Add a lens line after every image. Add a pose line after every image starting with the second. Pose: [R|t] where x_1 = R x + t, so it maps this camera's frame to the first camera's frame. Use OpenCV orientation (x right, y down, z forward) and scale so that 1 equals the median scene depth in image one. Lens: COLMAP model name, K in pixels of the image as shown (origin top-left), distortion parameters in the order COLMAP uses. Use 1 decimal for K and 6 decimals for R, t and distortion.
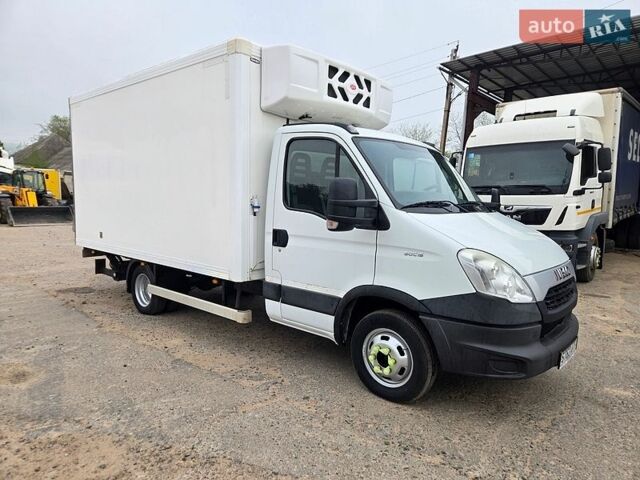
lens RADIAL K [[439.1, 0, 320.0], [0, 439.1, 240.0], [0, 0, 1]] dist [0.052157, -0.000326]
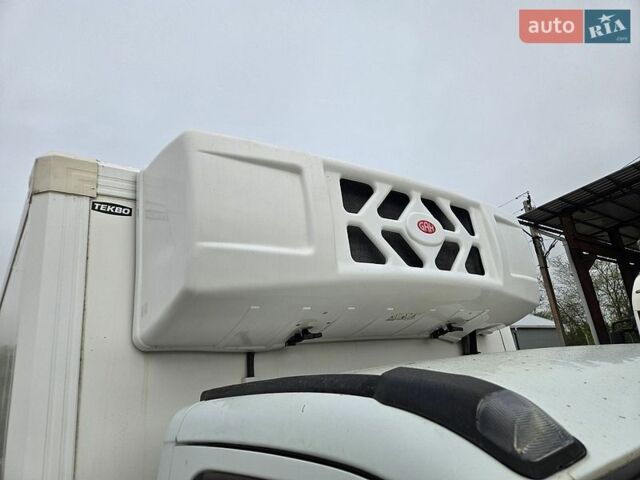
lens RADIAL K [[425.0, 0, 295.3], [0, 425.0, 247.9], [0, 0, 1]] dist [-0.003918, -0.001263]
pose [[0.956969, -0.220048, -0.189179, 0.034392], [0.123290, 0.898459, -0.421392, -0.197478], [0.262696, 0.379935, 0.886927, 0.667063]]
